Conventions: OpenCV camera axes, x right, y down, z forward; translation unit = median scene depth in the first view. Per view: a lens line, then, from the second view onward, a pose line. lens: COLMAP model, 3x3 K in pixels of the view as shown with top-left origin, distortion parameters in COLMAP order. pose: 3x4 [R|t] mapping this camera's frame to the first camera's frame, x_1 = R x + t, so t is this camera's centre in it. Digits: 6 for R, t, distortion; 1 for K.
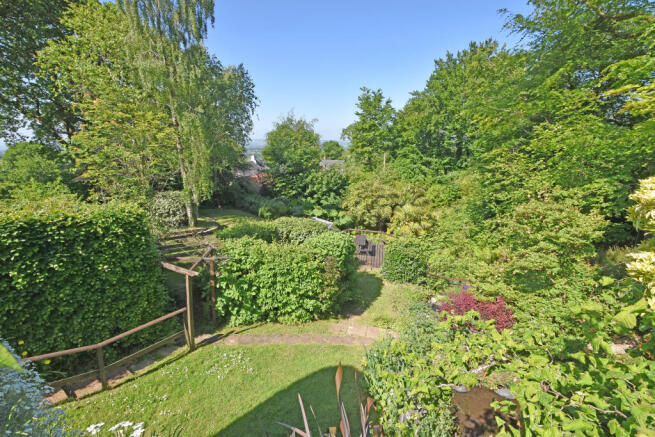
lens RADIAL K [[287.3, 0, 331.0], [0, 287.3, 218.0], [0, 0, 1]] dist [0.004009, -0.000643]
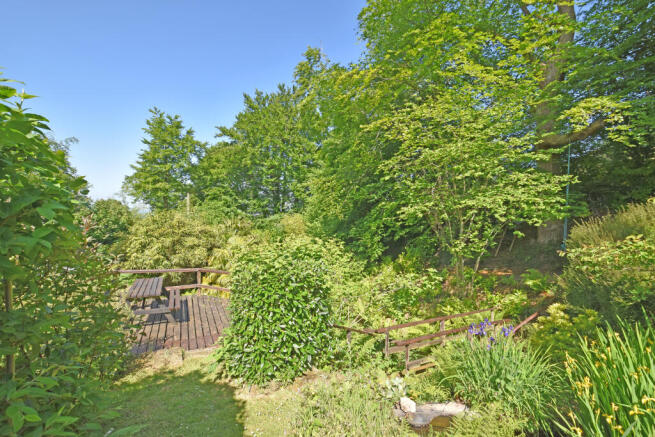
lens RADIAL K [[287.3, 0, 324.9], [0, 287.3, 218.9], [0, 0, 1]] dist [0.004009, -0.000643]
pose [[0.804075, 0.005091, 0.594505, 0.025969], [0.133633, 0.972828, -0.189071, 0.038160], [-0.579314, 0.231473, 0.781547, 0.216179]]
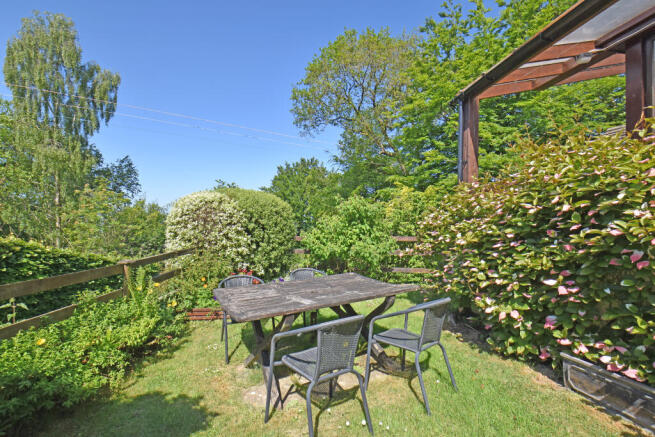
lens RADIAL K [[287.3, 0, 326.3], [0, 287.3, 218.4], [0, 0, 1]] dist [0.004009, -0.000643]
pose [[0.859717, 0.030802, 0.509842, -0.102633], [0.117156, 0.959676, -0.255531, 0.035530], [-0.497154, 0.279415, 0.821441, -0.112424]]
